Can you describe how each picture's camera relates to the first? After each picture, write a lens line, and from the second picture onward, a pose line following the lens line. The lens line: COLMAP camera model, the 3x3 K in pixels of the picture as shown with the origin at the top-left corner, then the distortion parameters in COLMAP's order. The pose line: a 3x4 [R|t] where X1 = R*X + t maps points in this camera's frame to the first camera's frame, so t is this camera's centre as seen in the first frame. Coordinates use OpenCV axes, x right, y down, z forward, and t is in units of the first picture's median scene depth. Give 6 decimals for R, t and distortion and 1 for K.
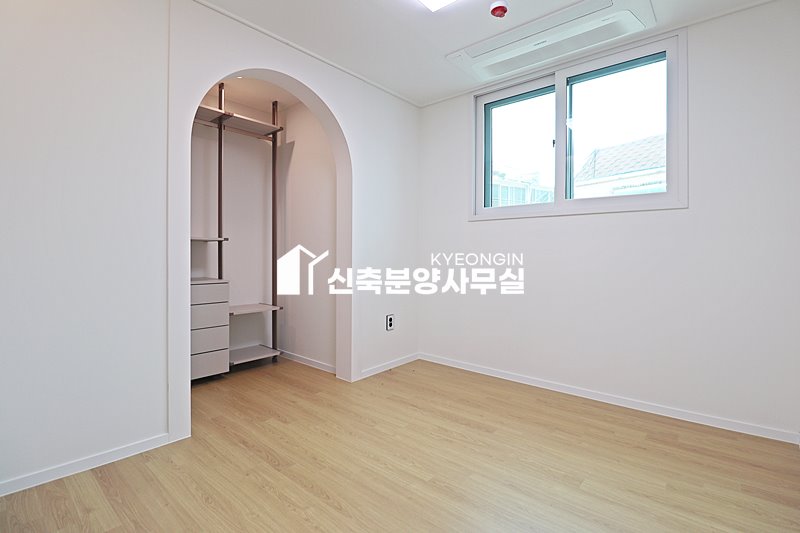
lens RADIAL K [[369.3, 0, 400.7], [0, 369.3, 263.7], [0, 0, 1]] dist [-0.003860, -0.010184]
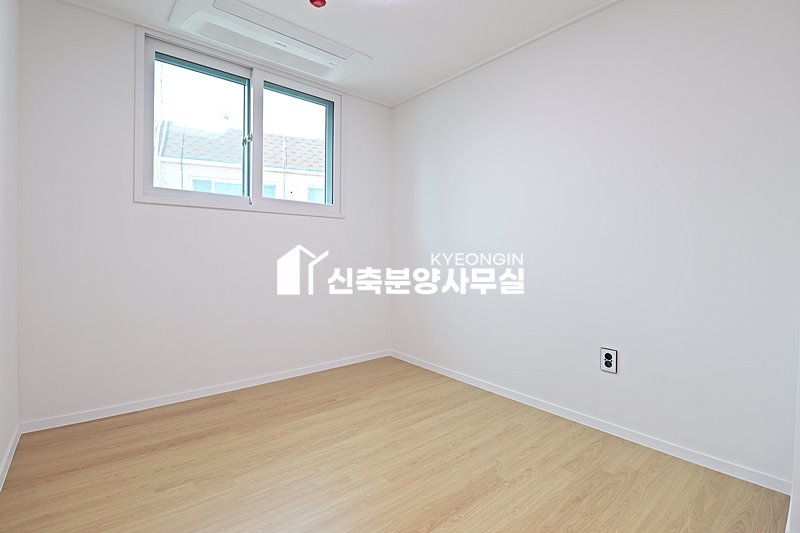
lens RADIAL K [[369.3, 0, 402.9], [0, 369.3, 259.9], [0, 0, 1]] dist [-0.003860, -0.010184]
pose [[0.154606, -0.025145, 0.987656, -0.511978], [0.008658, 0.999672, 0.024095, -0.017974], [-0.987938, 0.004826, 0.154773, 0.433489]]
